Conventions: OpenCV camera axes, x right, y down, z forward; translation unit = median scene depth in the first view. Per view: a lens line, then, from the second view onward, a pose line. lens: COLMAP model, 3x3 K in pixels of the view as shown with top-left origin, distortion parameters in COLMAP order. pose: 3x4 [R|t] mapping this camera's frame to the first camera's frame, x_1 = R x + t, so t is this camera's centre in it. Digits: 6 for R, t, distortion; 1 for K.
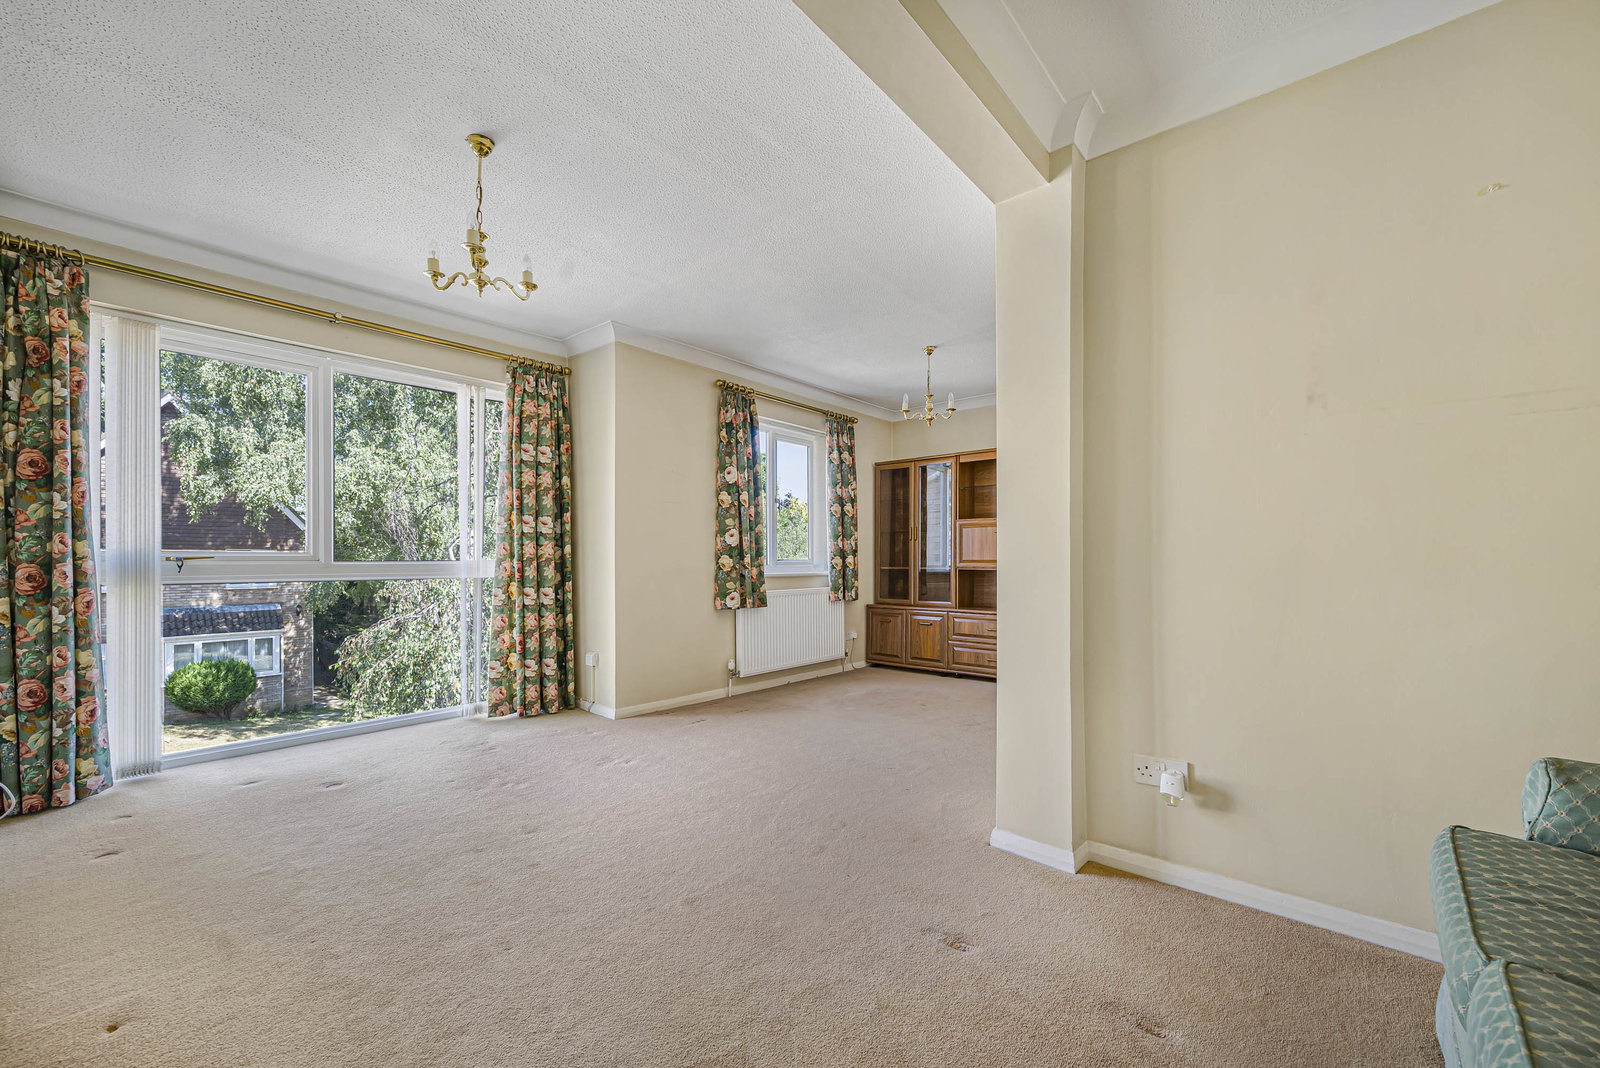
lens RADIAL K [[643.0, 0, 805.0], [0, 643.0, 553.8], [0, 0, 1]] dist [-0.005919, 0.000598]
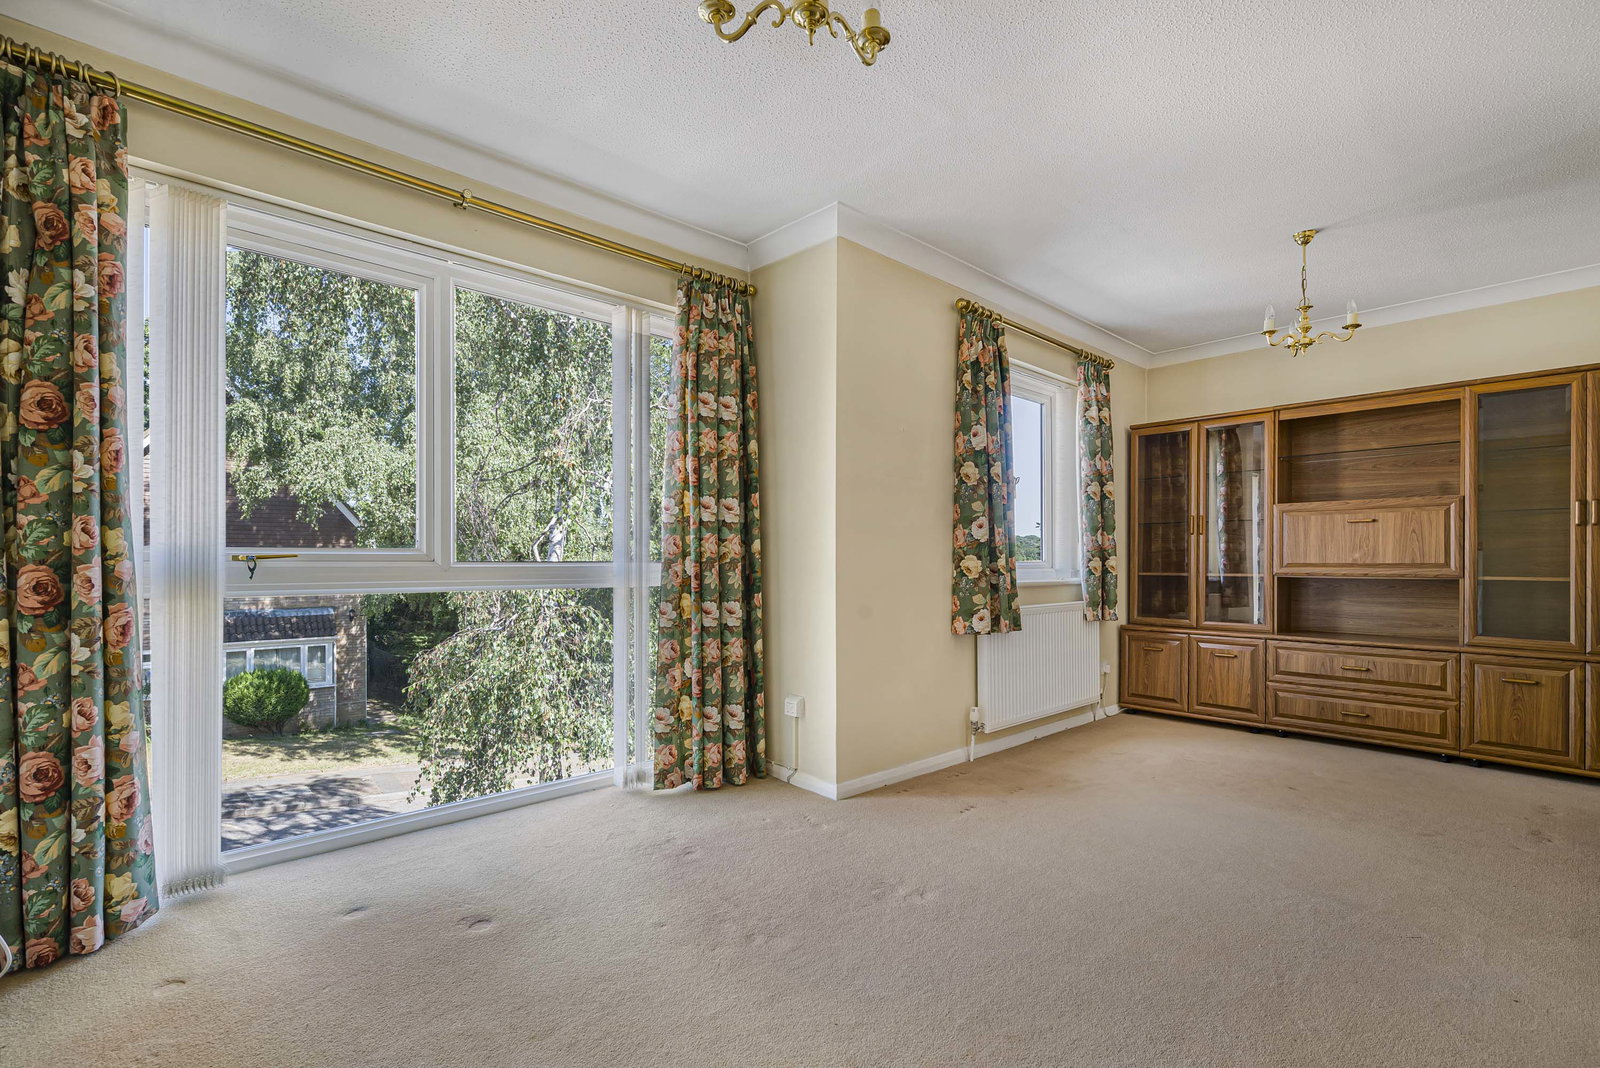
lens RADIAL K [[733.7, 0, 798.9], [0, 733.7, 554.2], [0, 0, 1]] dist [-0.001586, -0.000493]
pose [[0.993543, 0.002536, -0.113424, -0.244500], [-0.002567, 0.999997, -0.000126, 0.001966], [0.113423, 0.000416, 0.993547, 0.230865]]
